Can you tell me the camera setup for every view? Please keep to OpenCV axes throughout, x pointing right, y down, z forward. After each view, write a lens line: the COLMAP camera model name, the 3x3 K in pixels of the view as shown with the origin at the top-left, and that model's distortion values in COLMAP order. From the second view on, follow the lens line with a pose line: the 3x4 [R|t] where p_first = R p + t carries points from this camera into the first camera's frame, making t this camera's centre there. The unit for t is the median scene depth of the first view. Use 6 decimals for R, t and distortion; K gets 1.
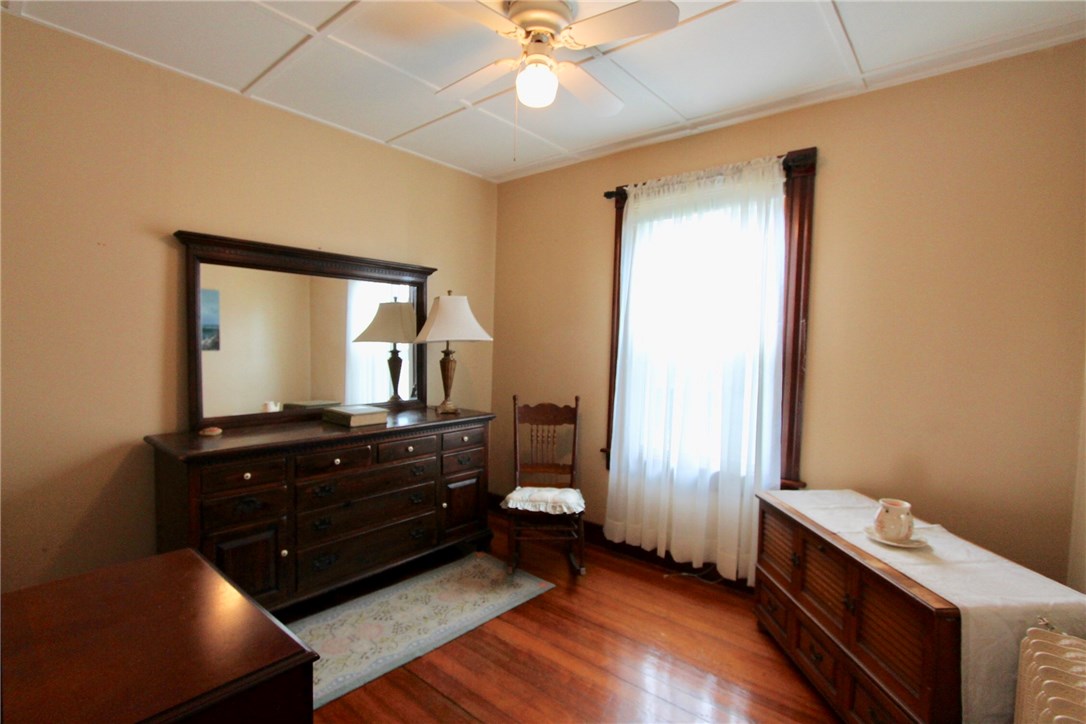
lens RADIAL K [[511.0, 0, 538.0], [0, 511.0, 365.4], [0, 0, 1]] dist [-0.014530, -0.000386]
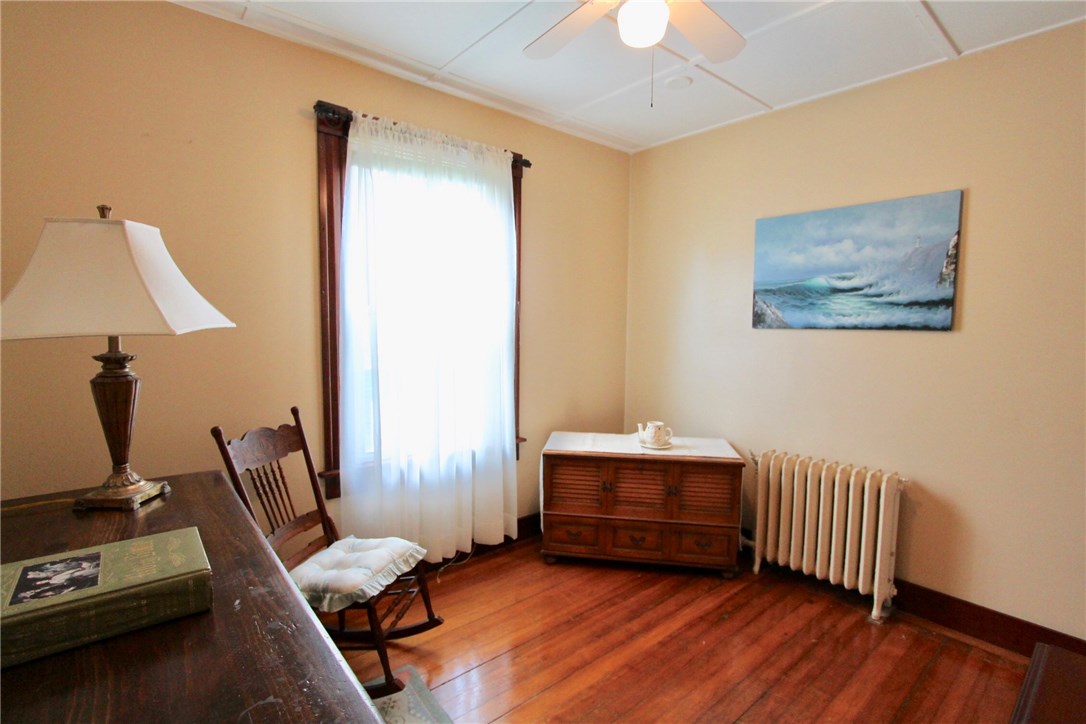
lens RADIAL K [[511.0, 0, 538.0], [0, 511.0, 365.4], [0, 0, 1]] dist [-0.014530, -0.000386]
pose [[0.183645, -0.106066, 0.977253, -0.556633], [0.037464, 0.994195, 0.100865, -0.052968], [-0.982278, 0.018089, 0.186553, 0.638830]]
